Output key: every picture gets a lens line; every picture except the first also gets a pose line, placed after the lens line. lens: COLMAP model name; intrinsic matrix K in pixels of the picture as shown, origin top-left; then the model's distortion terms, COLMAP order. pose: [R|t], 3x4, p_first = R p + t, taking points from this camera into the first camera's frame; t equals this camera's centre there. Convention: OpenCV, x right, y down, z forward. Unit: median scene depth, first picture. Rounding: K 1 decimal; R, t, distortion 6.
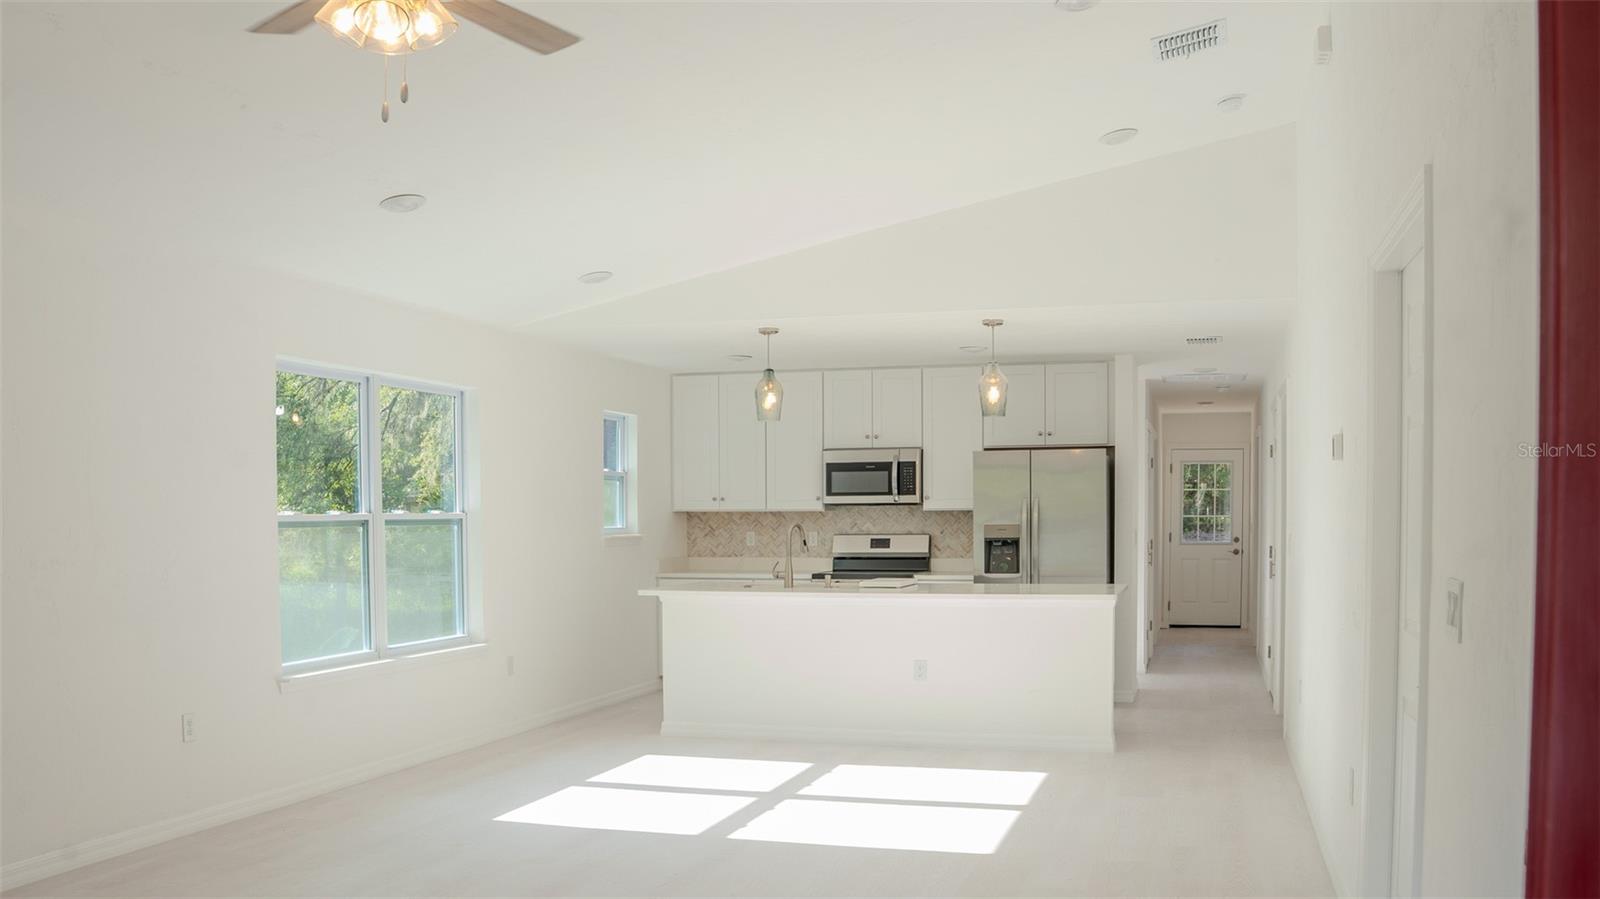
lens RADIAL K [[1361.8, 0, 847.7], [0, 1361.8, 587.4], [0, 0, 1]] dist [-0.132996, 0.190972]
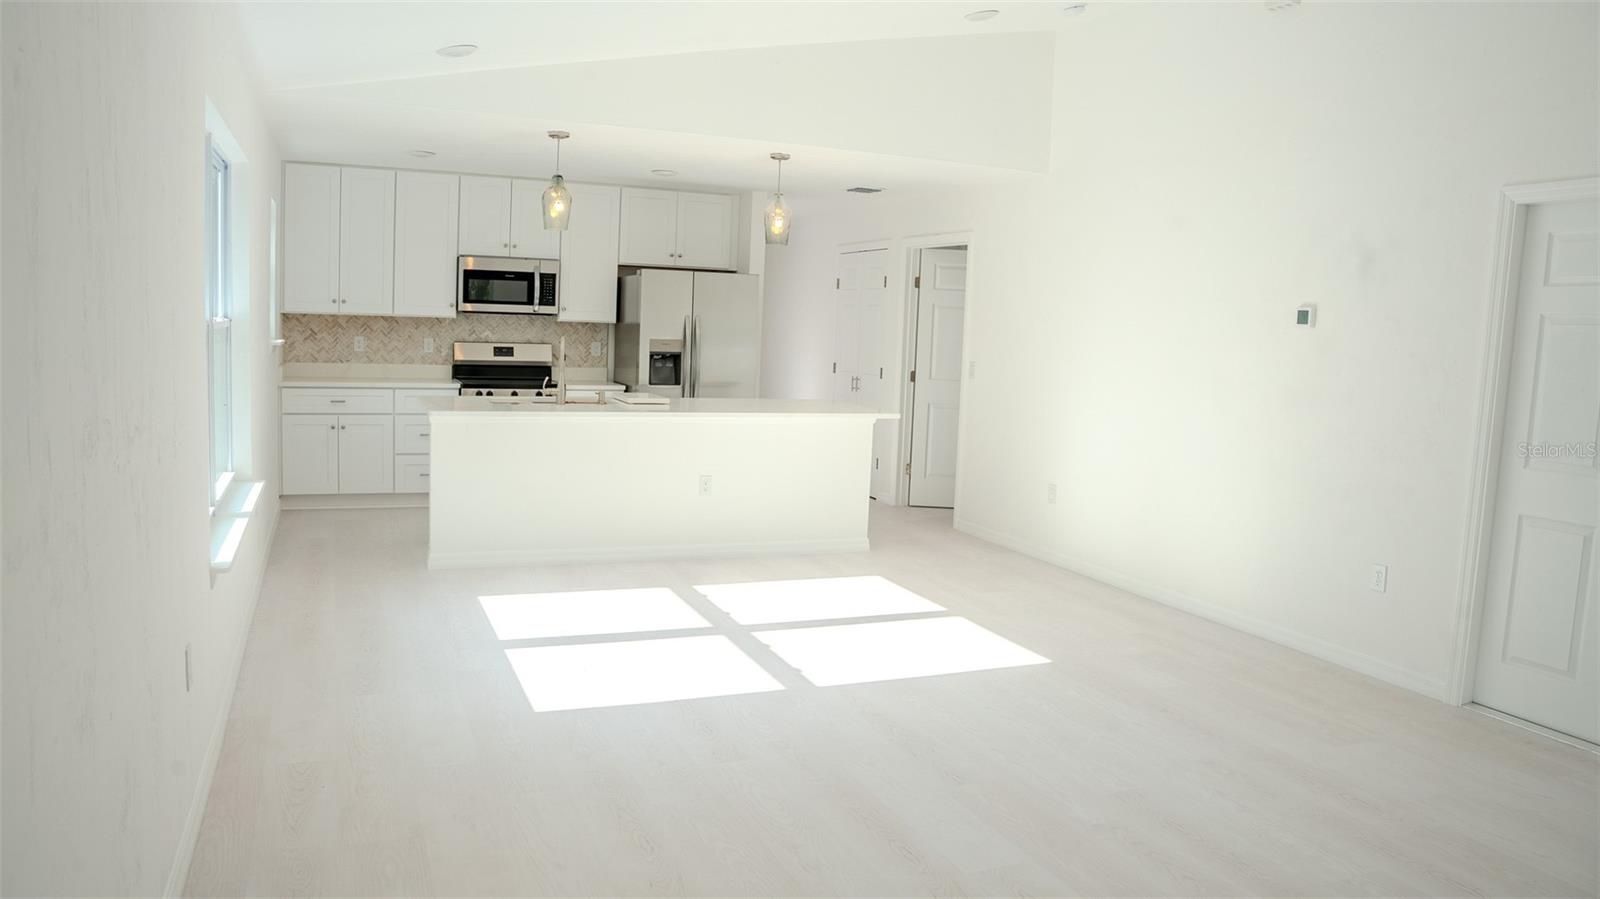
lens RADIAL K [[1110.1, 0, 806.9], [0, 1110.1, 443.0], [0, 0, 1]] dist [-0.157662, 0.084980]
pose [[0.782585, -0.030022, 0.621820, -0.318380], [-0.012371, 0.997889, 0.063748, -0.020021], [-0.622421, -0.057581, 0.780562, 0.227844]]
